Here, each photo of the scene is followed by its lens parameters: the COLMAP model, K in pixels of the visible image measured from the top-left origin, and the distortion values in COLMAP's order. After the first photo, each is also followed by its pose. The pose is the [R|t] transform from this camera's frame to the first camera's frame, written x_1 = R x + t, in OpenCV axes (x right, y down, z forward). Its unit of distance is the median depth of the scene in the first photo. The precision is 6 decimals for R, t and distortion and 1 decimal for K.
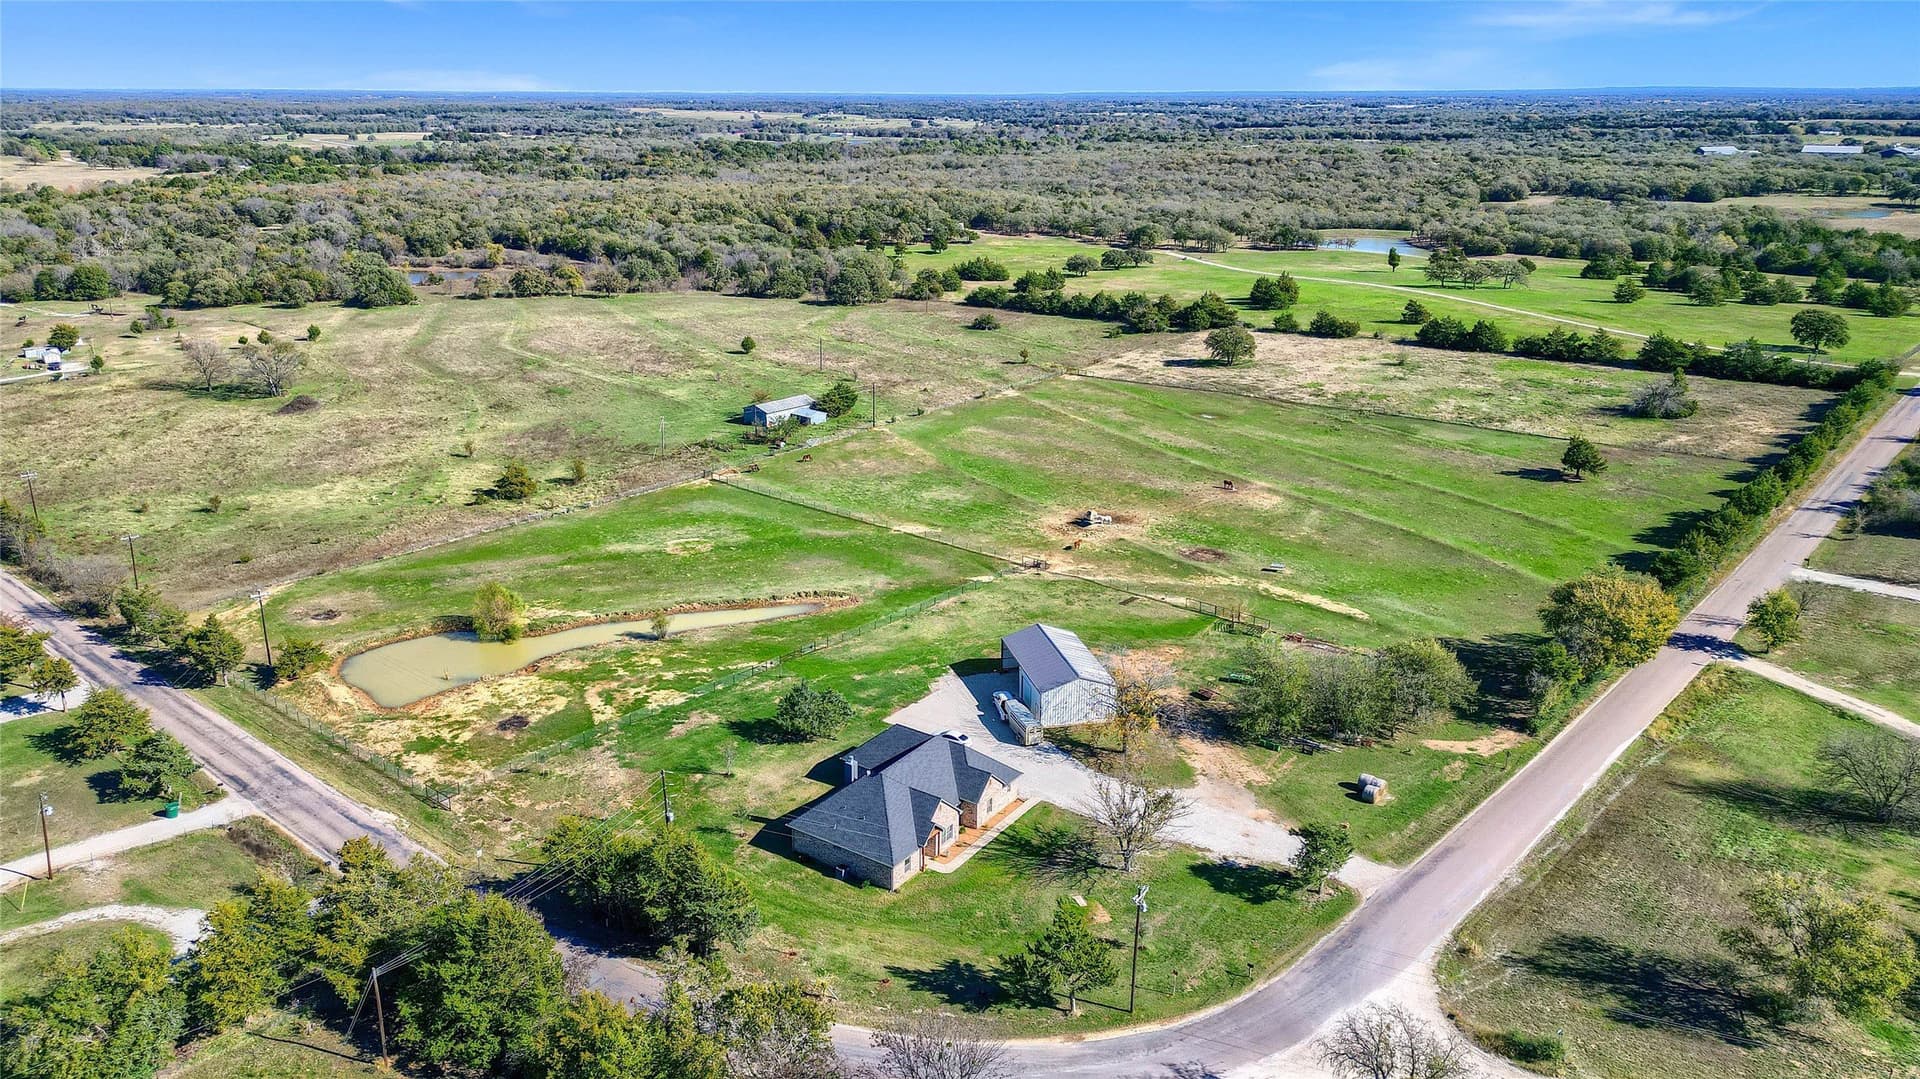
lens RADIAL K [[1307.5, 0, 929.9], [0, 1307.5, 560.7], [0, 0, 1]] dist [0.077688, -0.072319]
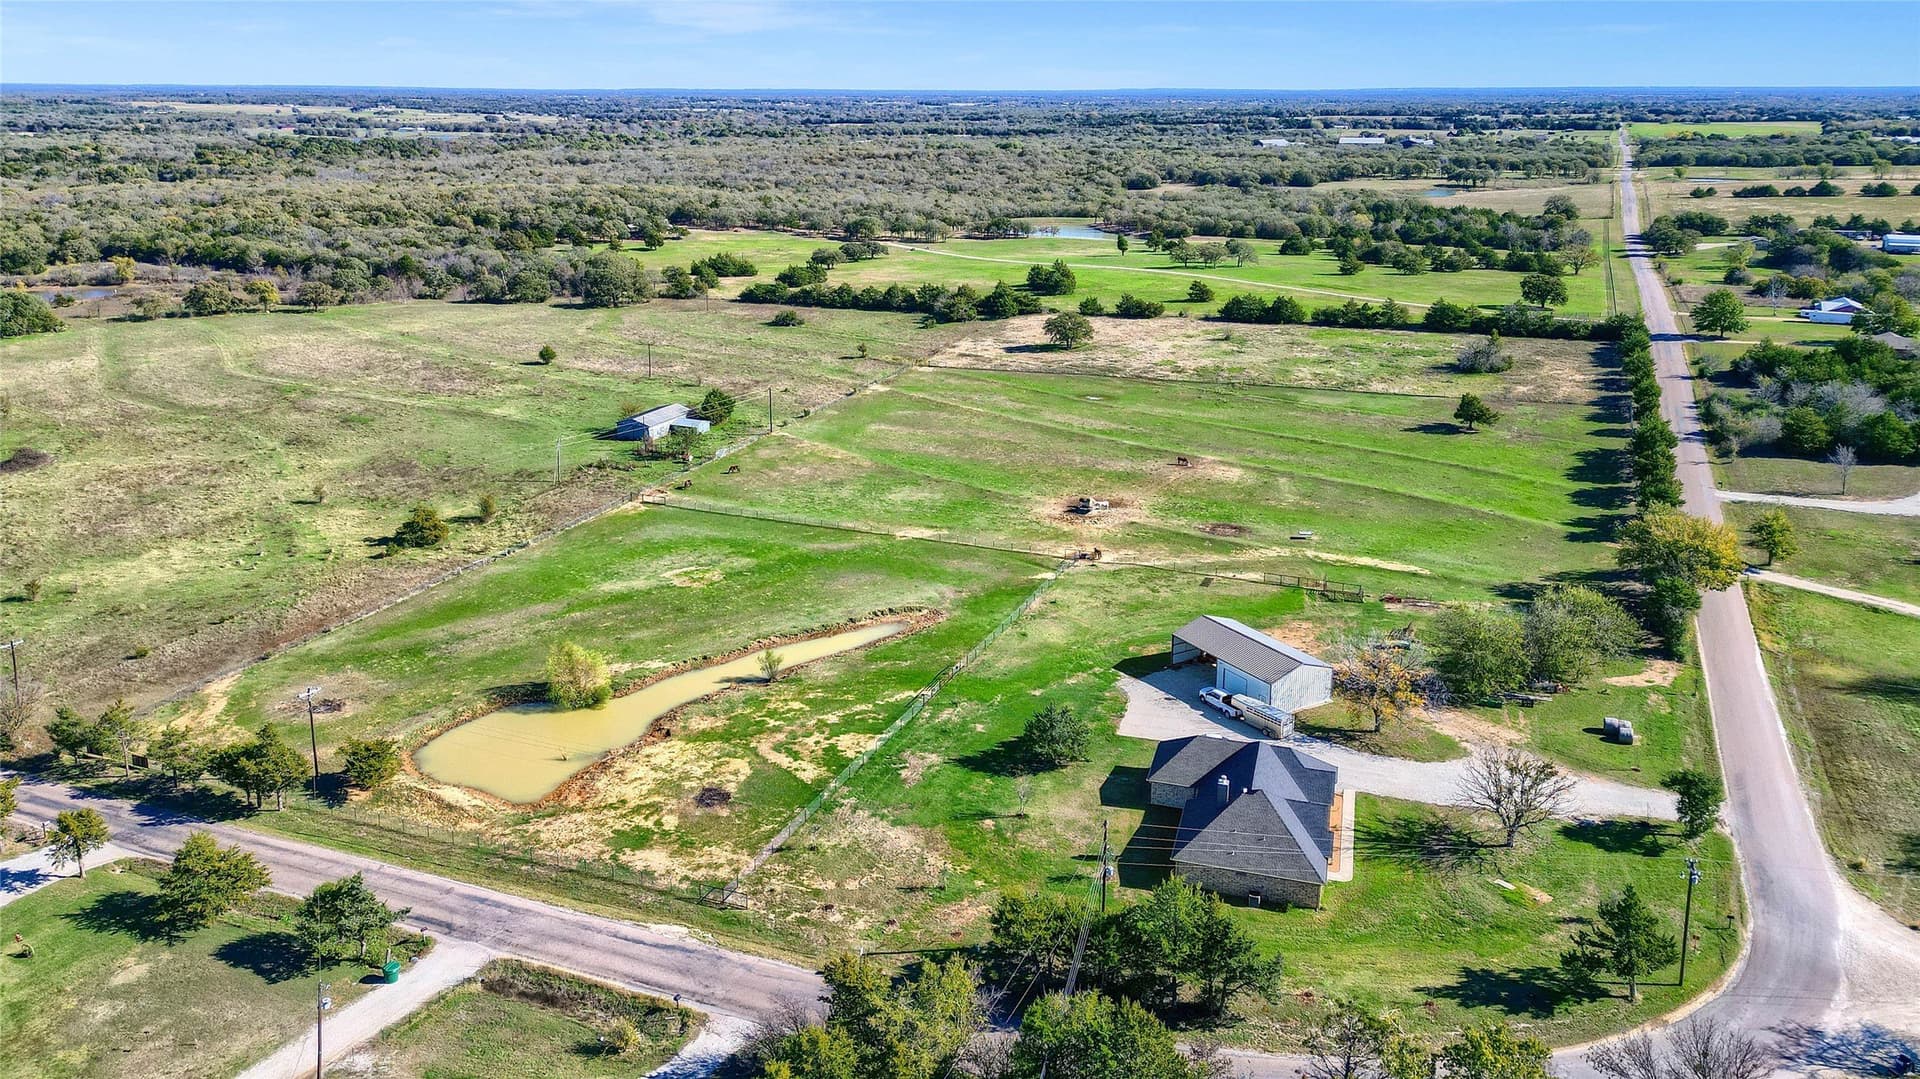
lens RADIAL K [[1321.2, 0, 936.9], [0, 1321.2, 545.2], [0, 0, 1]] dist [0.079287, -0.077462]
pose [[0.949673, -0.098951, 0.297204, -0.265388], [0.102518, 0.994725, 0.003601, -0.016948], [-0.295992, 0.027049, 0.954807, 0.085951]]
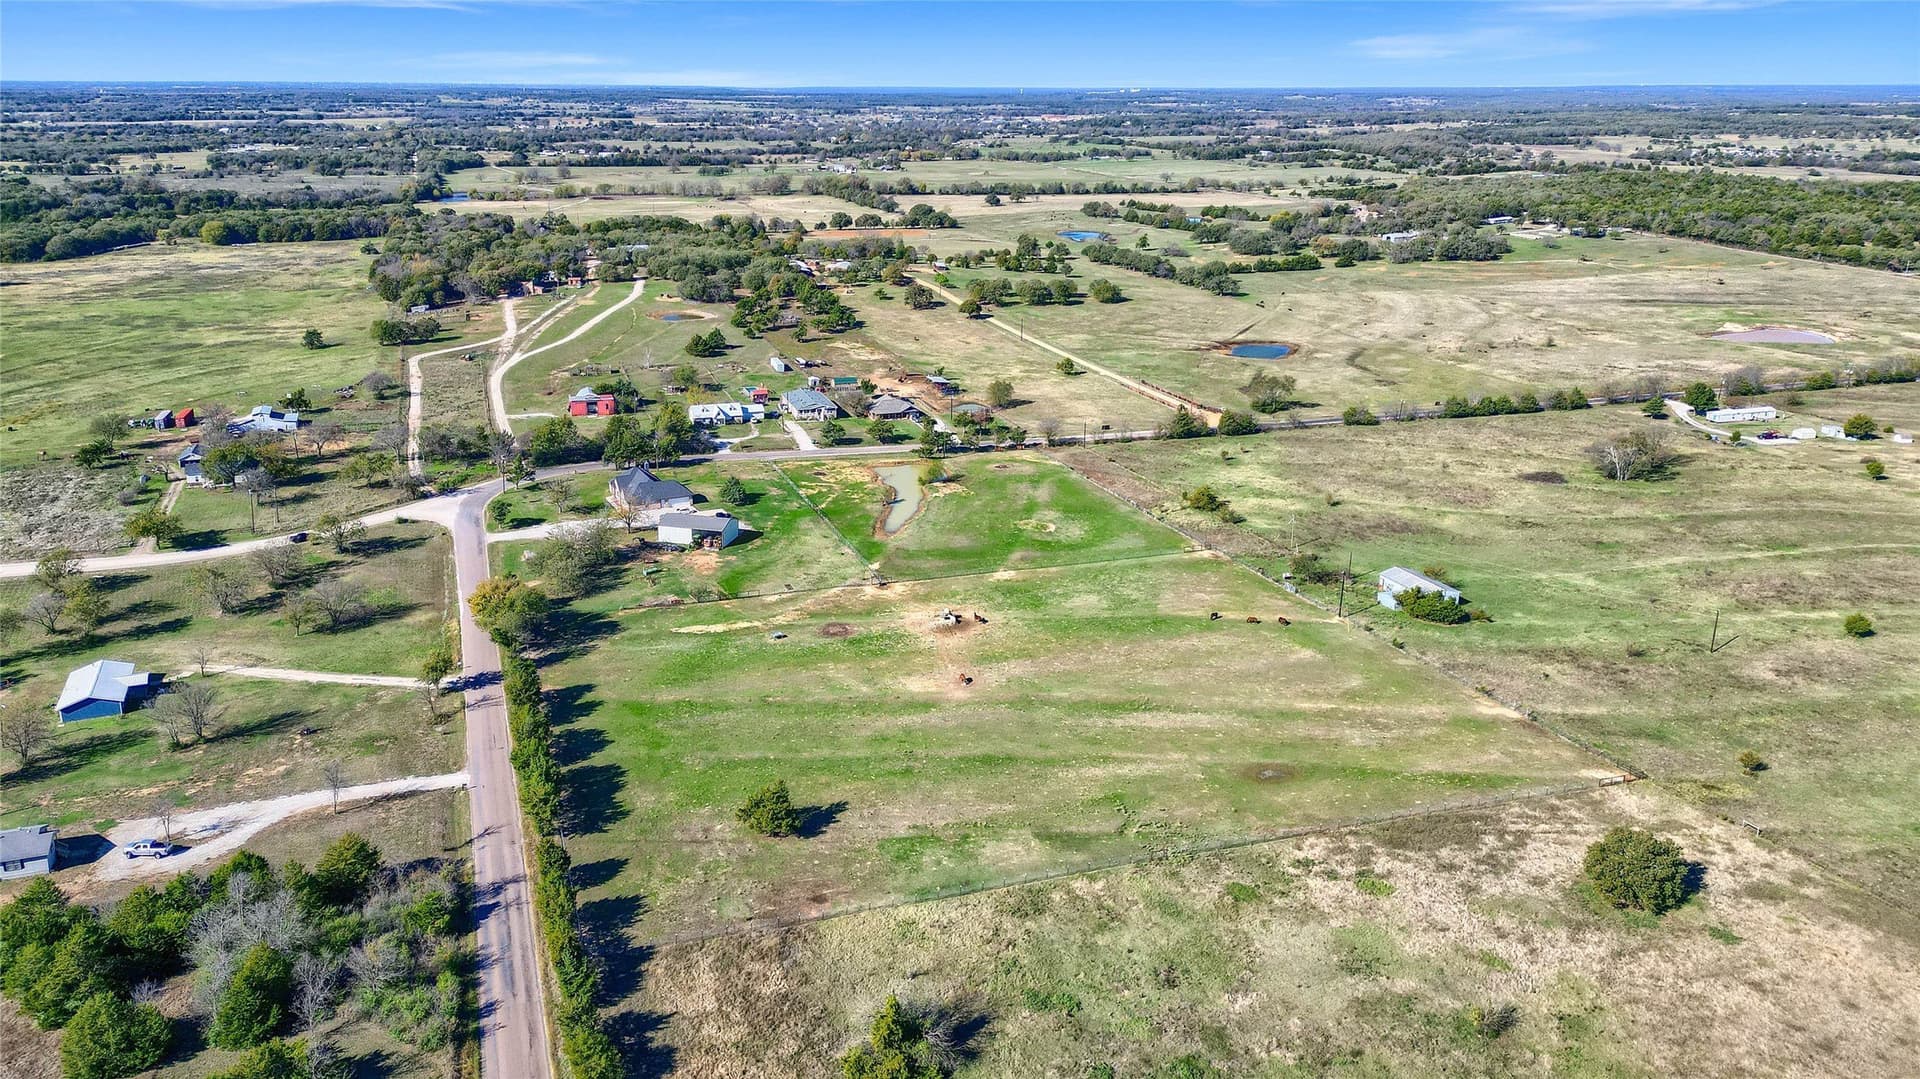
lens RADIAL K [[1333.1, 0, 903.0], [0, 1333.1, 541.0], [0, 0, 1]] dist [0.079788, -0.083565]
pose [[-0.475520, 0.284273, -0.832508, 1.065807], [-0.298696, 0.837953, 0.456744, -0.593463], [0.827443, 0.465858, -0.313553, 1.240068]]
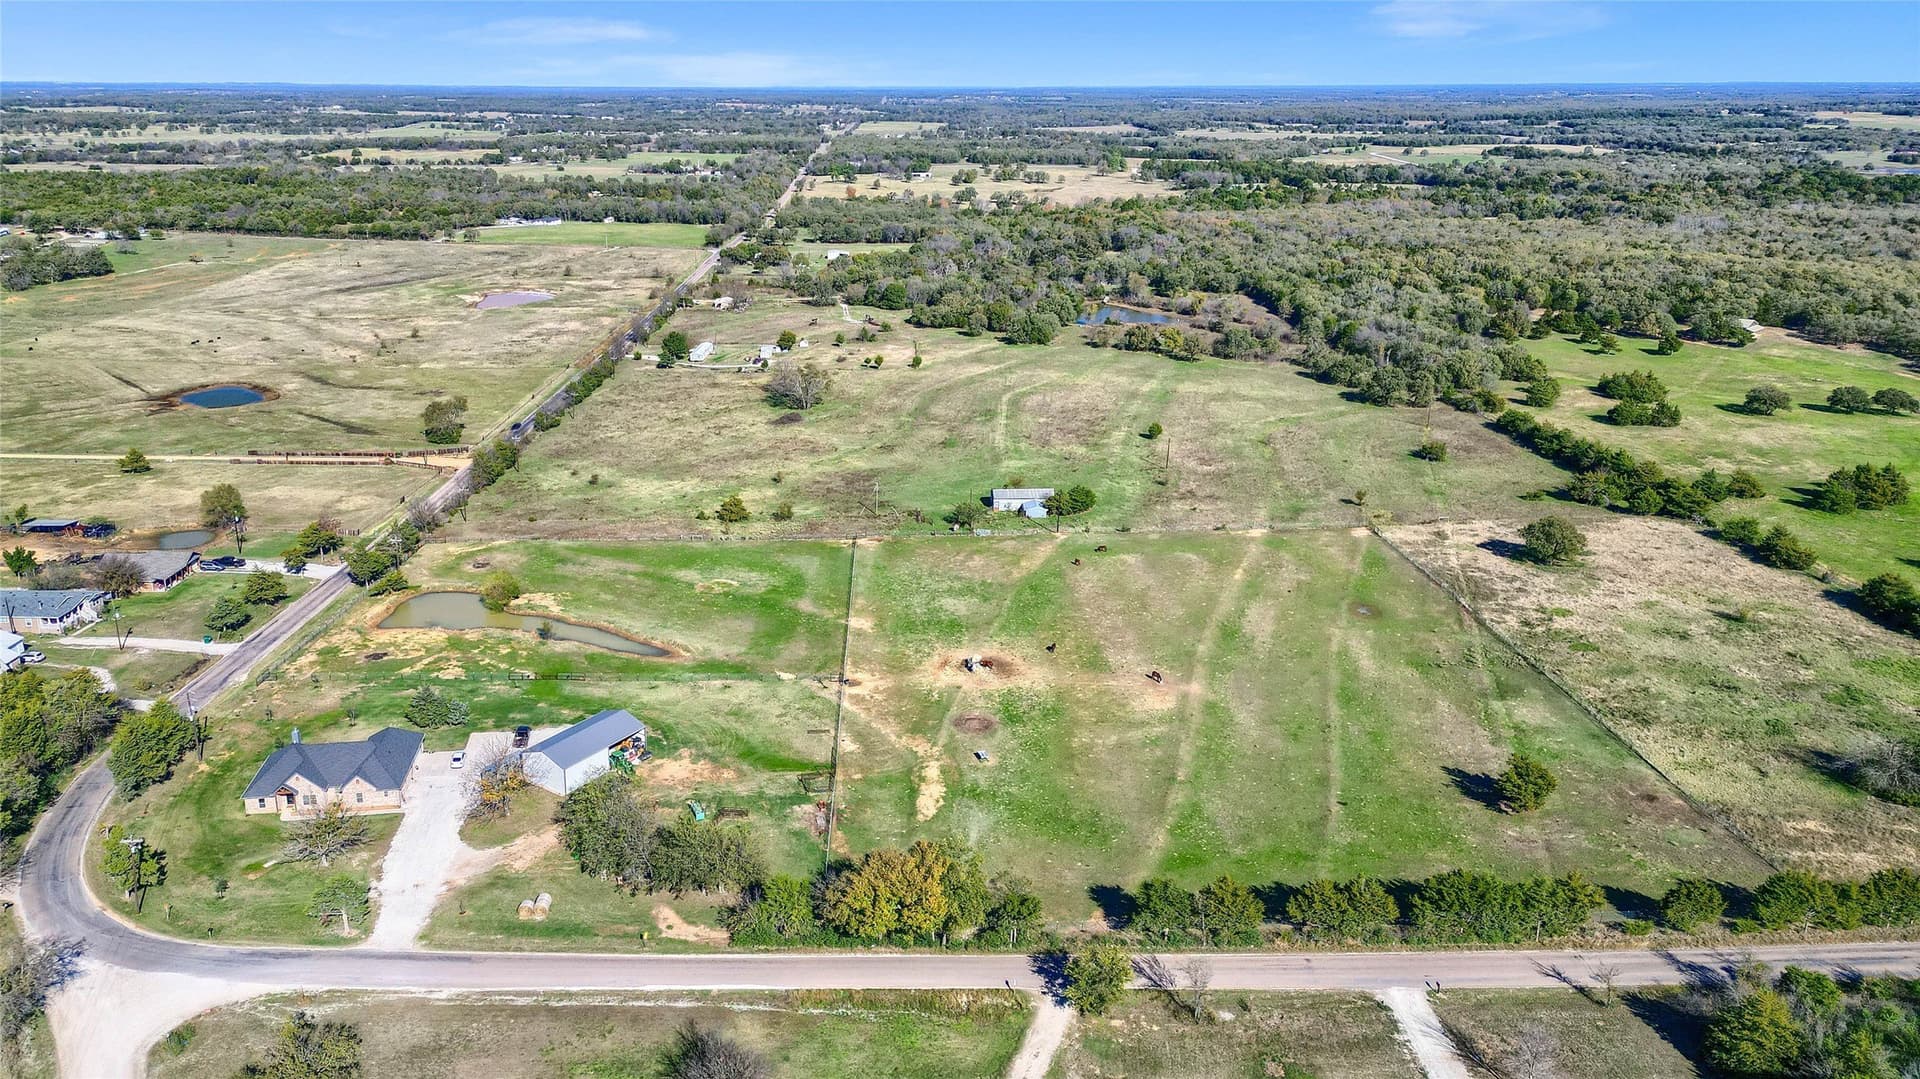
lens RADIAL K [[1330.2, 0, 911.1], [0, 1330.2, 543.7], [0, 0, 1]] dist [0.088683, -0.084089]
pose [[0.681656, 0.238920, -0.691565, 0.760418], [-0.247433, 0.964770, 0.089418, -0.195360], [0.688565, 0.110164, 0.716758, 0.175043]]
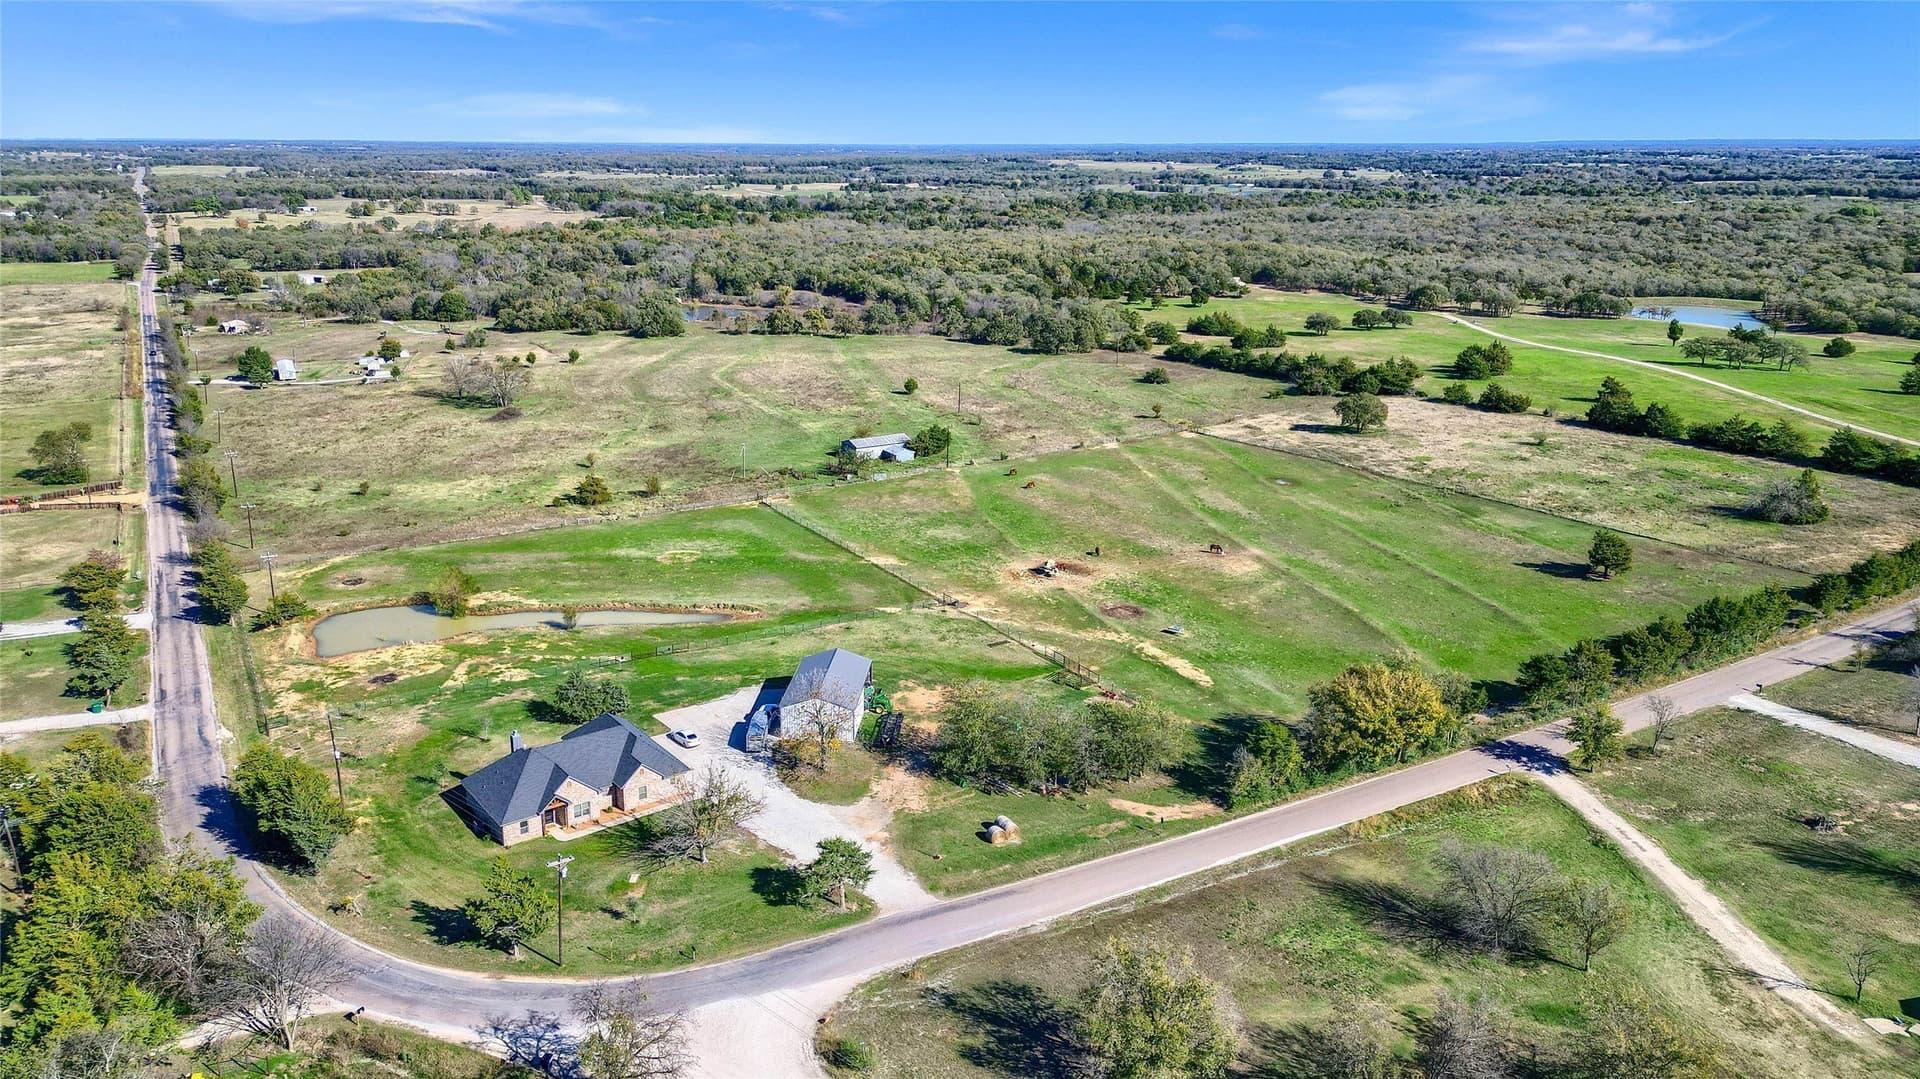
lens RADIAL K [[1321.2, 0, 936.9], [0, 1321.2, 545.2], [0, 0, 1]] dist [0.079287, -0.077462]
pose [[0.952042, 0.090184, -0.292374, 0.321210], [-0.103970, 0.994068, -0.031925, -0.006746], [0.287760, 0.060792, 0.955771, -0.013103]]
